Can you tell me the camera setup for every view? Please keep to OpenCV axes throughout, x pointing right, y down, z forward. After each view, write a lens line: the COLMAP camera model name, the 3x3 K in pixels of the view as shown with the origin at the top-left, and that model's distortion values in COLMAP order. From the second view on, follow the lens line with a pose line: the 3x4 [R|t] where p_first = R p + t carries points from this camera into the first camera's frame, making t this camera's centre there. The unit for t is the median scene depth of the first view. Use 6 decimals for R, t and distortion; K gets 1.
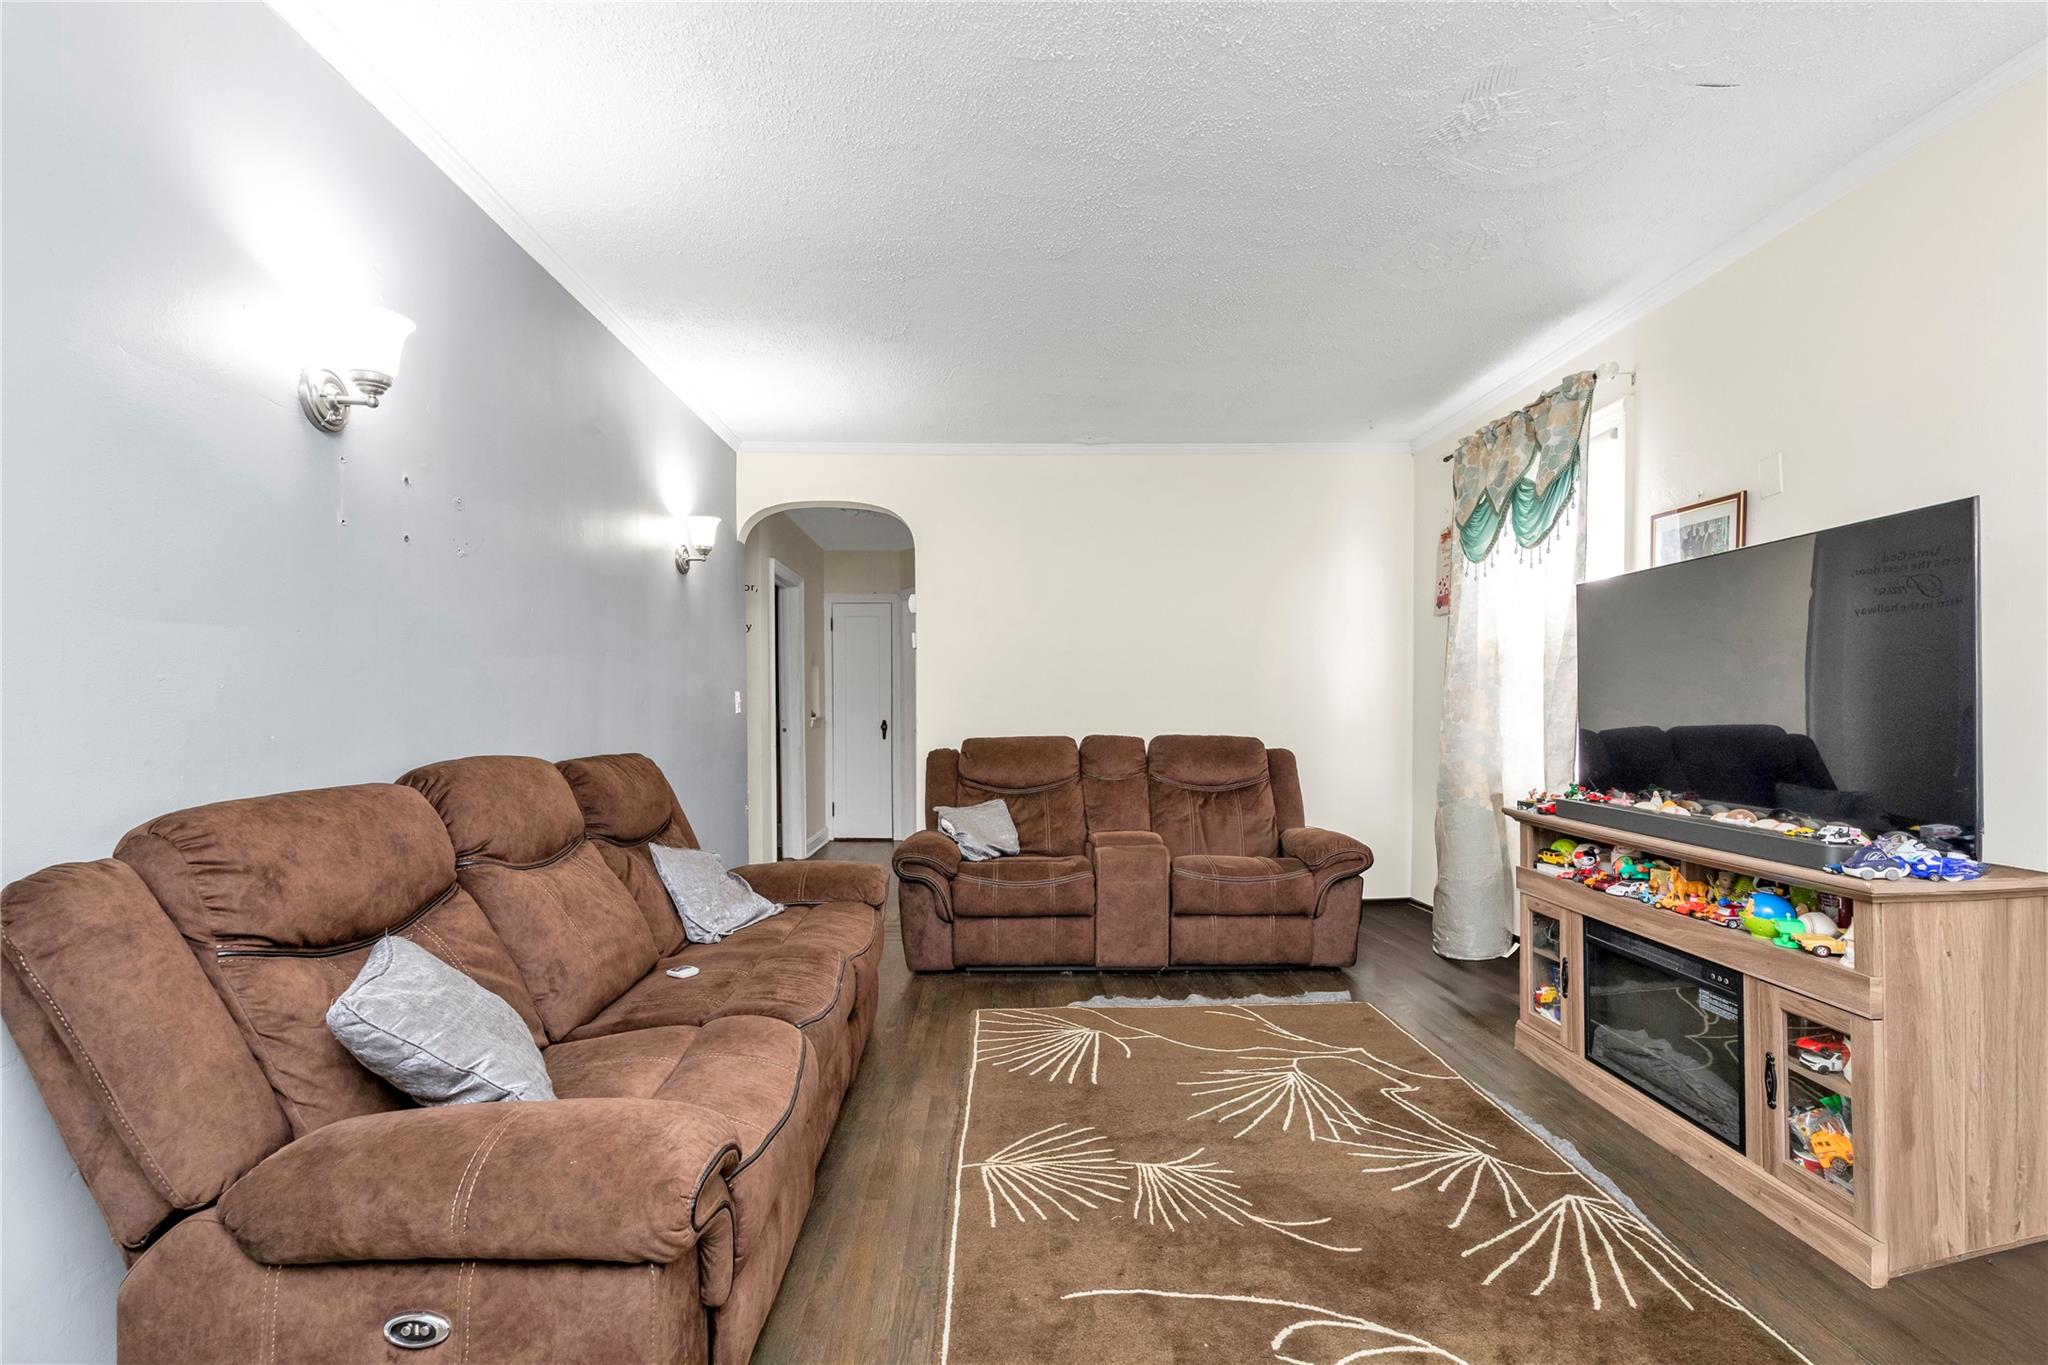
lens RADIAL K [[899.5, 0, 1020.4], [0, 899.5, 701.0], [0, 0, 1]] dist [0.000654, 0.000359]
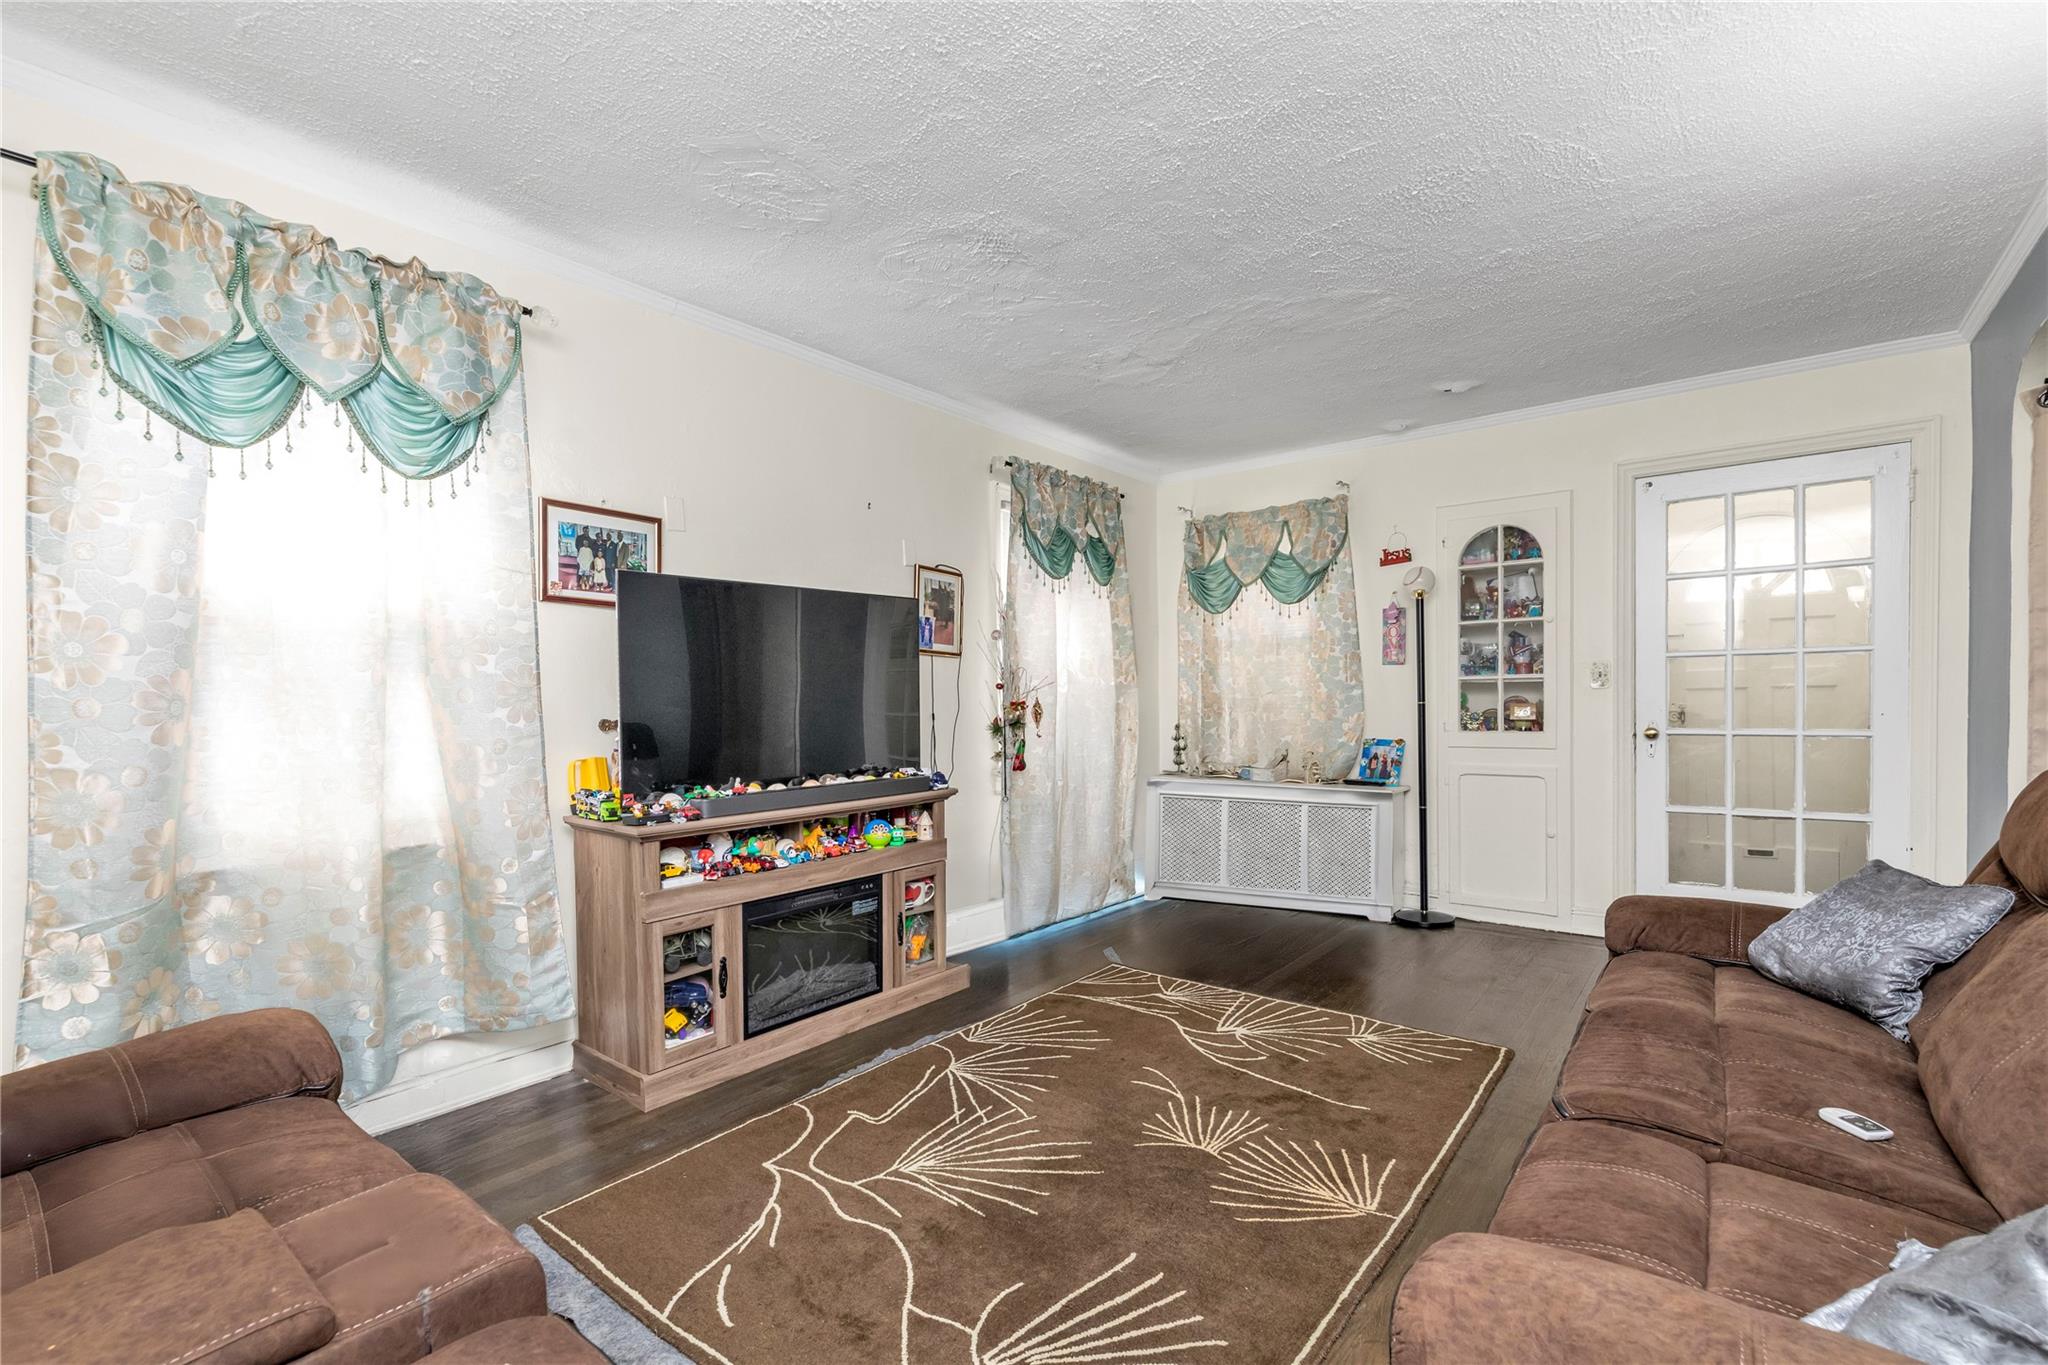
lens RADIAL K [[899.5, 0, 1020.4], [0, 899.5, 701.0], [0, 0, 1]] dist [0.000654, 0.000359]
pose [[-0.761764, 0.007420, 0.647812, -0.345347], [0.011452, 0.999932, 0.002013, 0.005106], [-0.647753, 0.008952, -0.761798, 1.832658]]
